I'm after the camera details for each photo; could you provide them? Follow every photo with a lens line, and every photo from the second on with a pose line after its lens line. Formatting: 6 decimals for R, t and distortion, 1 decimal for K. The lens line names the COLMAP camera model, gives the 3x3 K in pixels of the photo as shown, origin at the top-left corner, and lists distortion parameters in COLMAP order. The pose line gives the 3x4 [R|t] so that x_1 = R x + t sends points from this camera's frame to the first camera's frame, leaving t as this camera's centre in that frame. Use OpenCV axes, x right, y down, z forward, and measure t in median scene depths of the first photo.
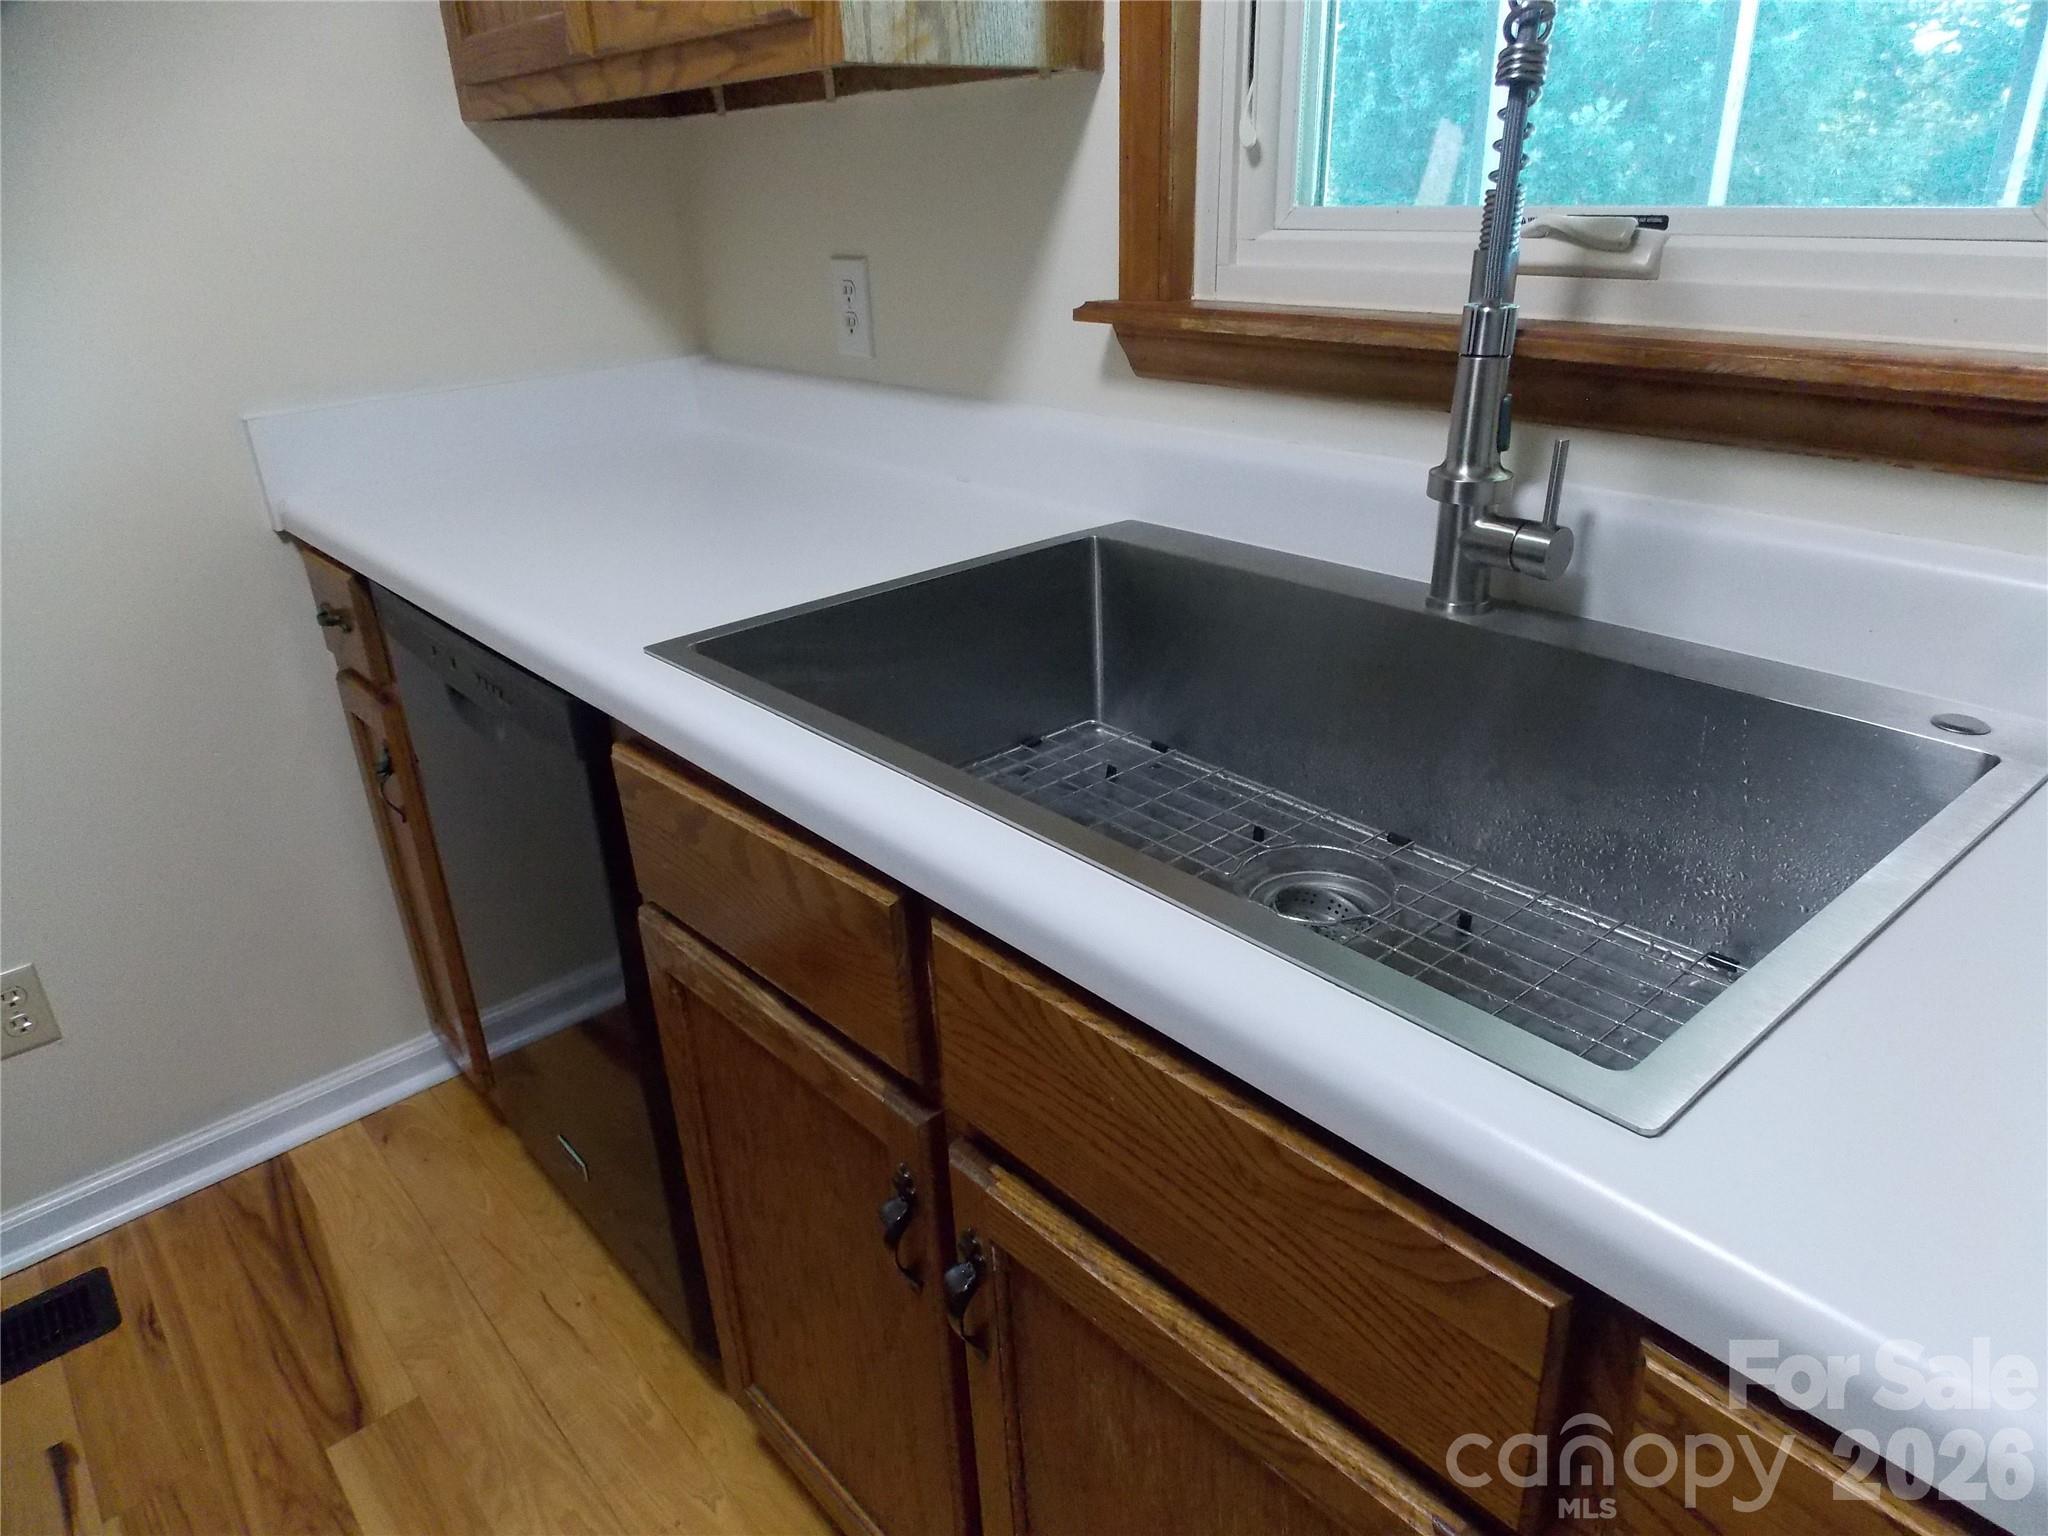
lens RADIAL K [[1325.4, 0, 1011.1], [0, 1325.4, 751.4], [0, 0, 1]] dist [0.000009, -0.005814]
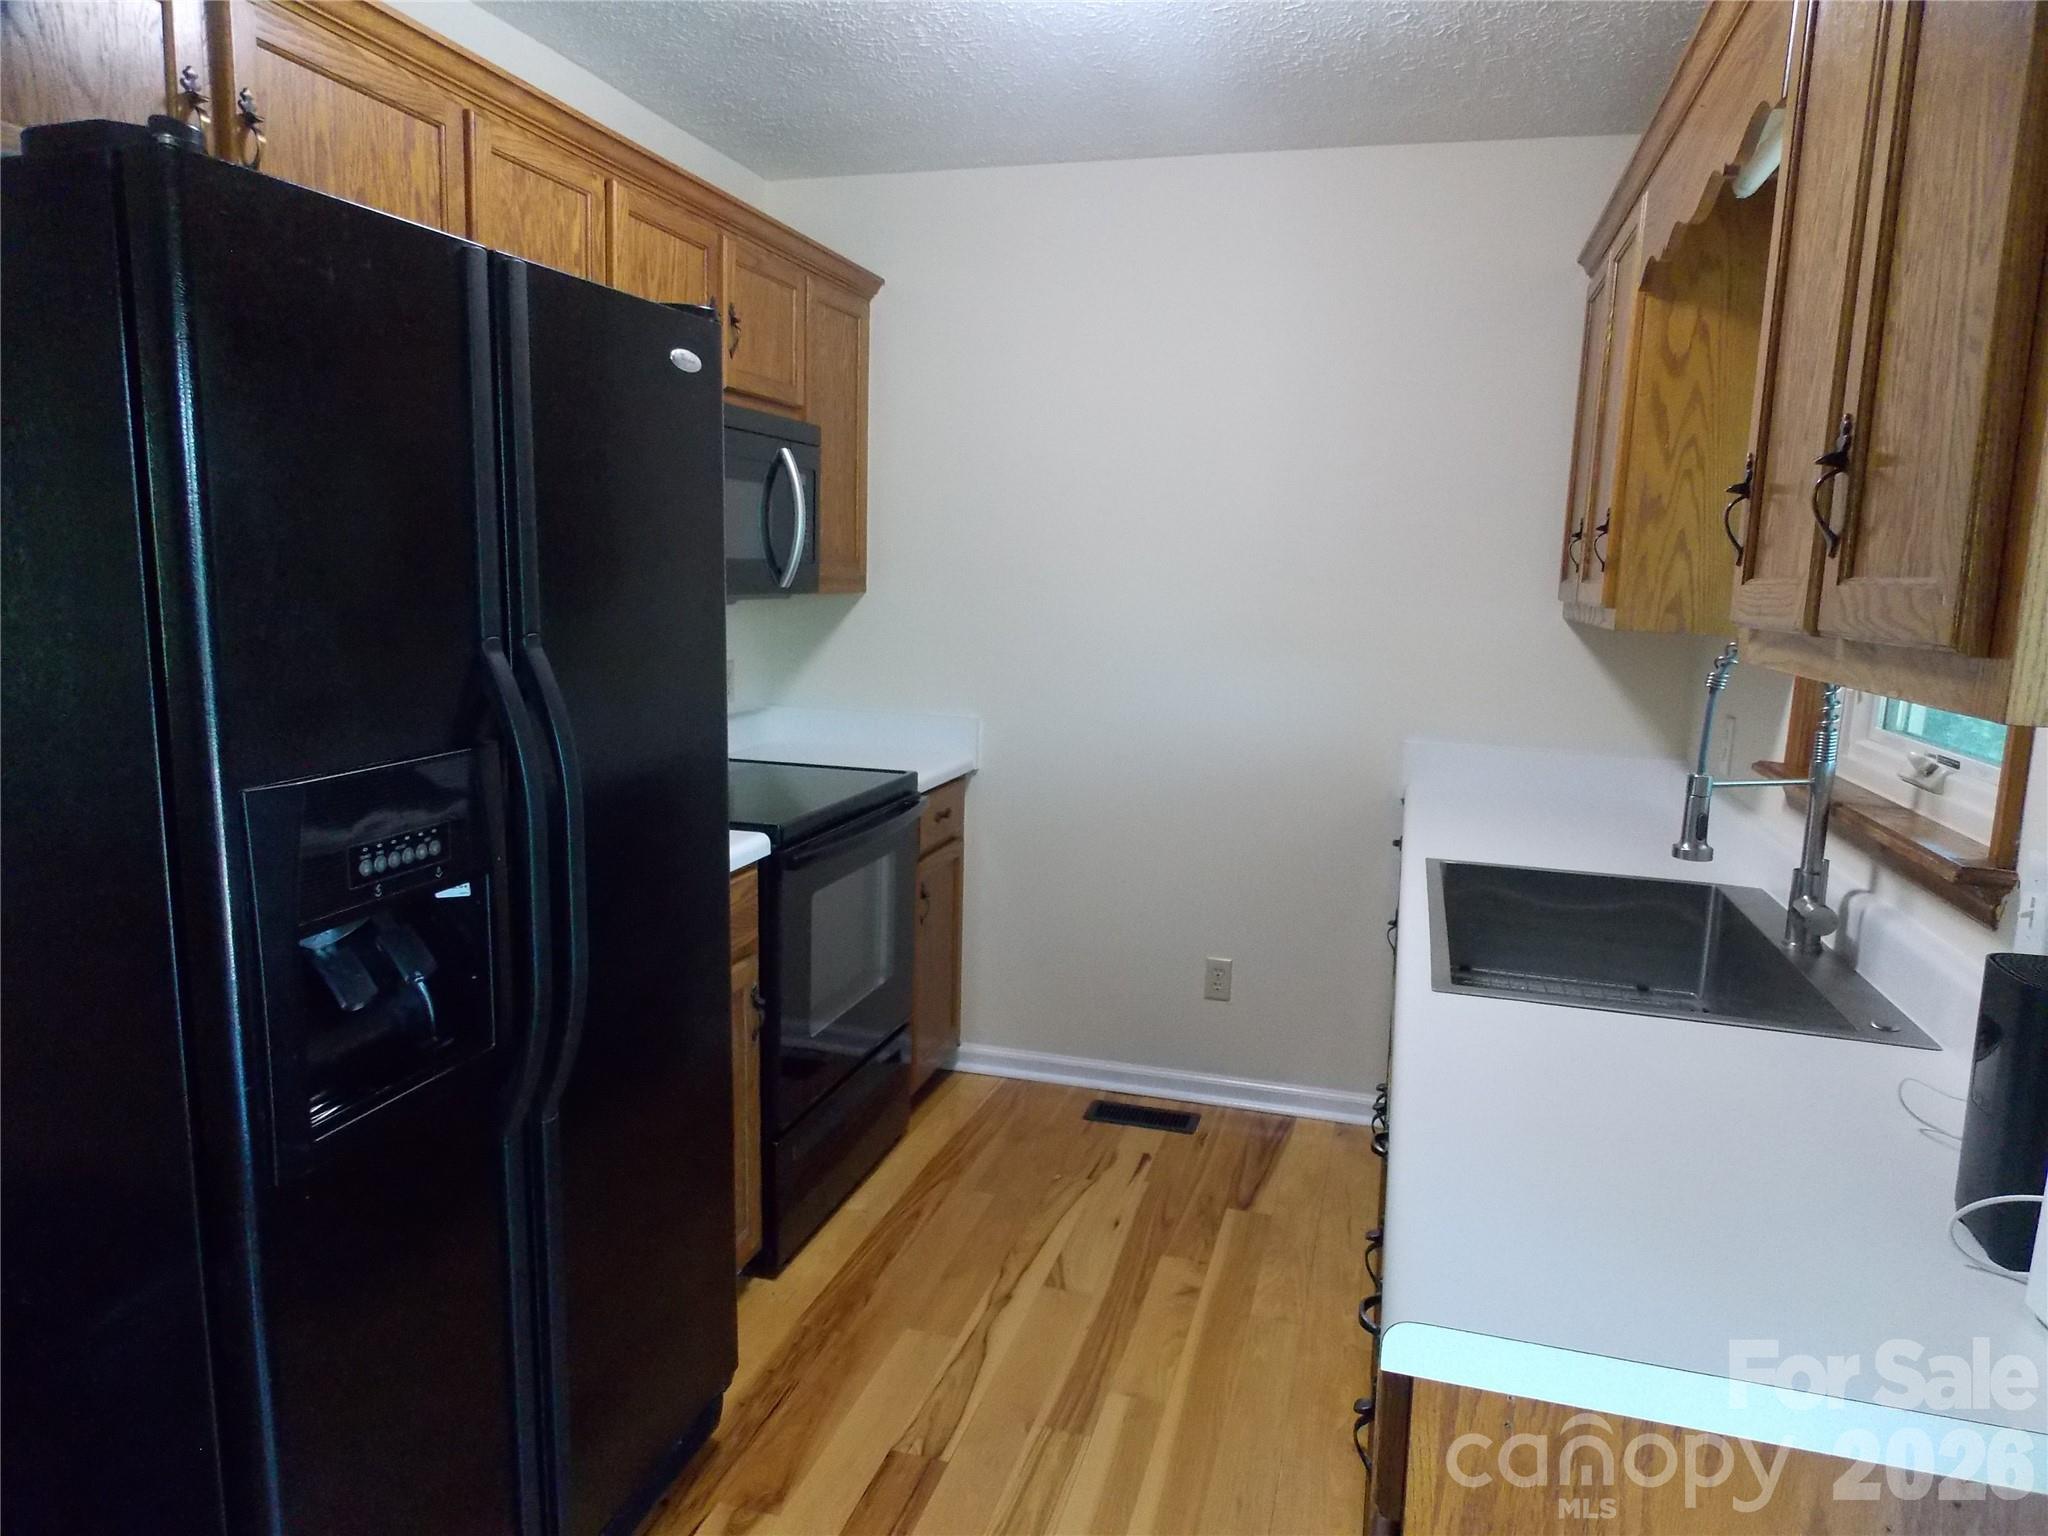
lens RADIAL K [[1325.4, 0, 1011.1], [0, 1325.4, 751.4], [0, 0, 1]] dist [0.000009, -0.005814]
pose [[0.525907, 0.185340, -0.830103, 0.854129], [-0.398240, 0.916036, -0.047776, 0.108969], [0.751549, 0.355706, 0.555560, -0.624057]]
